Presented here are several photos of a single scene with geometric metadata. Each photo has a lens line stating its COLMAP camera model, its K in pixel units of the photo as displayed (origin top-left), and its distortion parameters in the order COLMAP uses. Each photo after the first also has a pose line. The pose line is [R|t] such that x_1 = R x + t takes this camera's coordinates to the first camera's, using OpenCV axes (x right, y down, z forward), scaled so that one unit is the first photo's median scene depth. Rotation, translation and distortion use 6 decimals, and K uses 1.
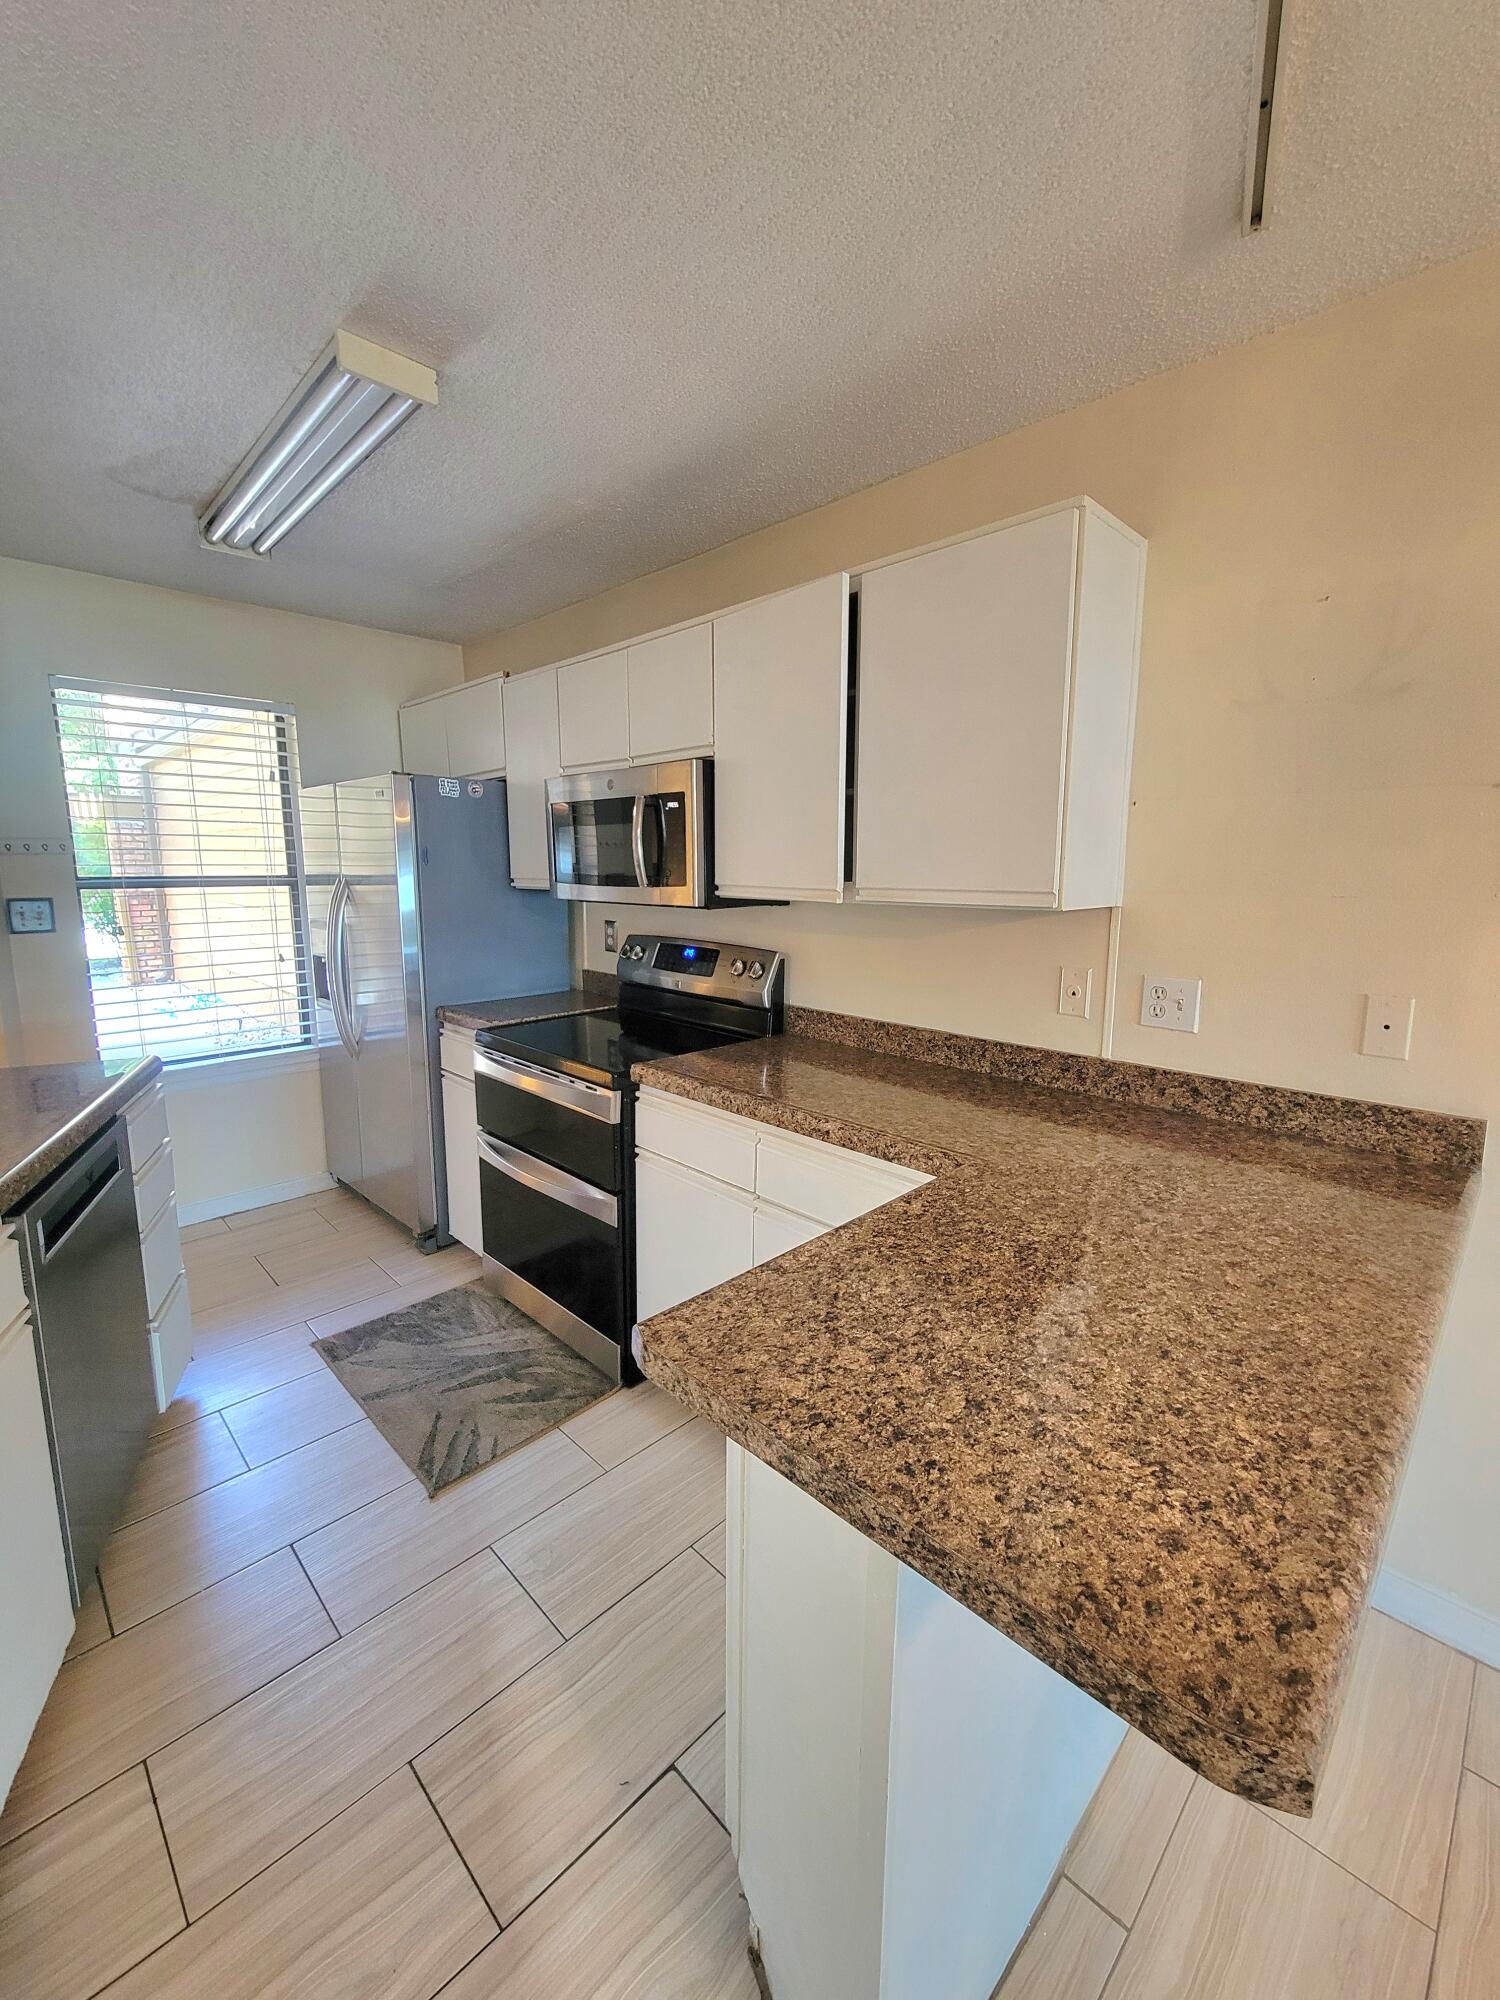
lens RADIAL K [[813.8, 0, 744.4], [0, 813.8, 981.9], [0, 0, 1]] dist [-0.002536, -0.000680]
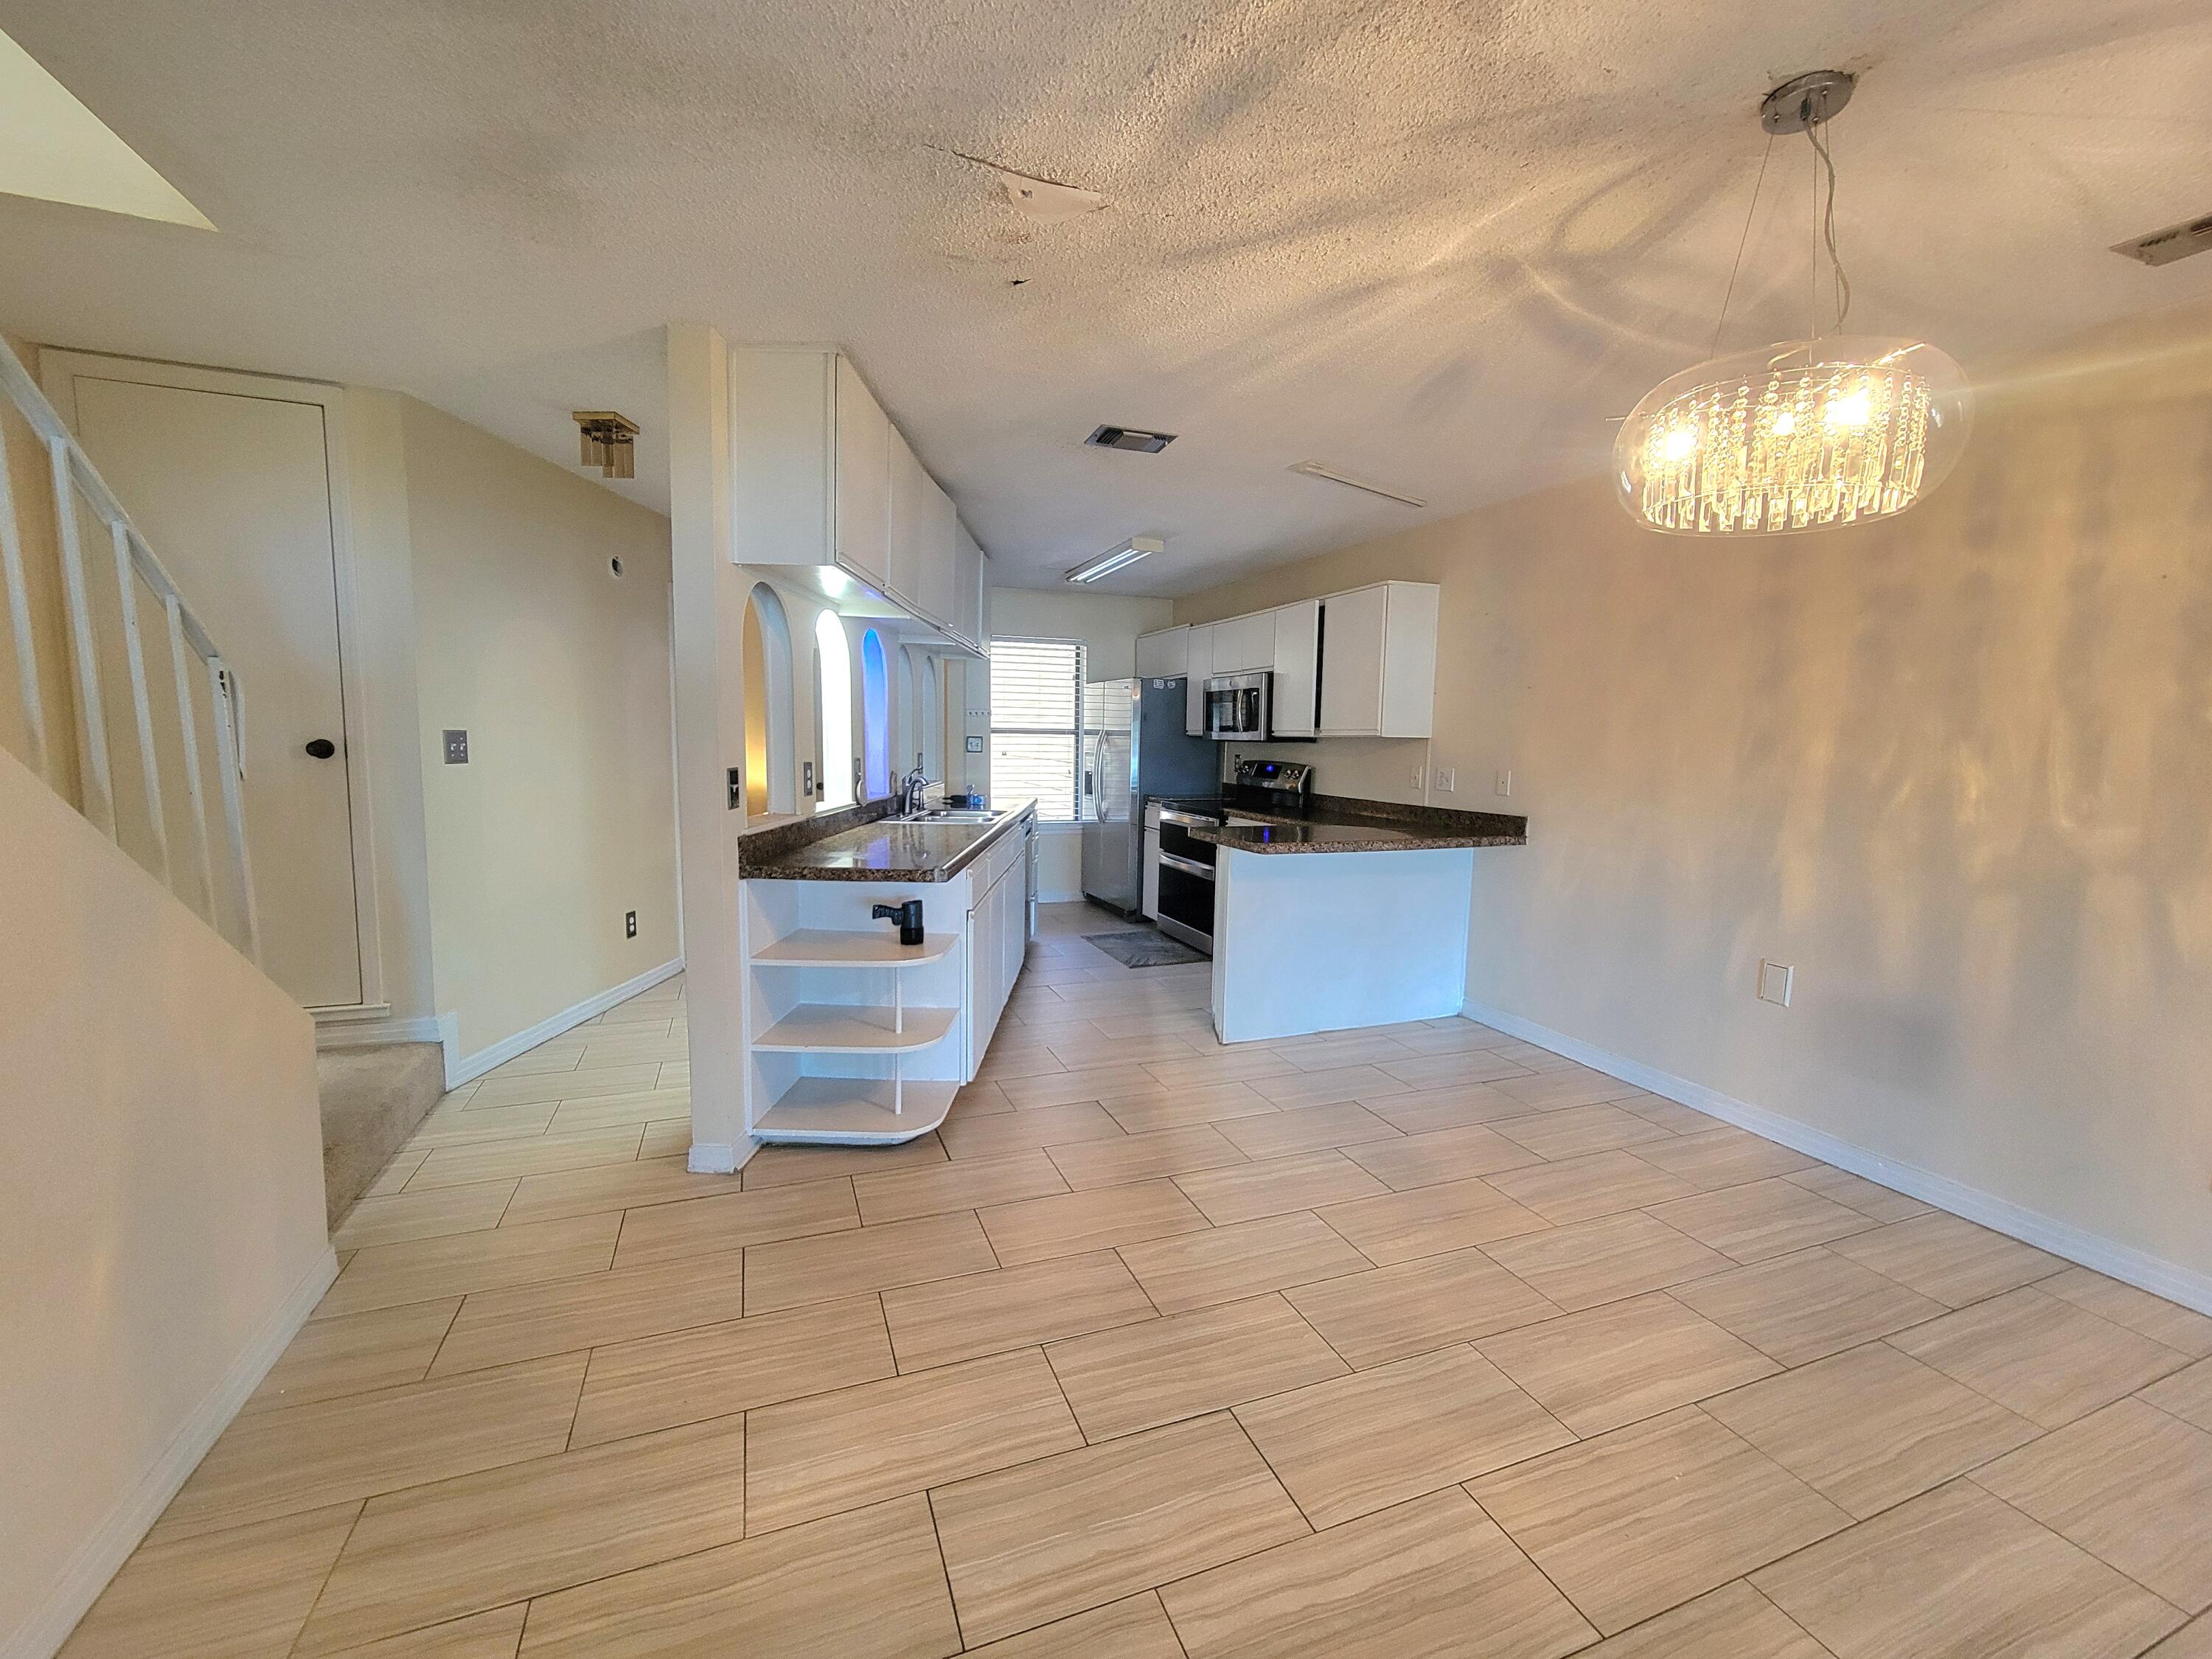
lens RADIAL K [[900.0, 0, 1101.5], [0, 900.0, 834.1], [0, 0, 1]] dist [-0.002536, -0.000680]
pose [[0.916755, 0.054097, -0.395771, 0.403155], [-0.070844, 0.997100, -0.027811, 0.199780], [0.393118, 0.053534, 0.917928, -1.064337]]
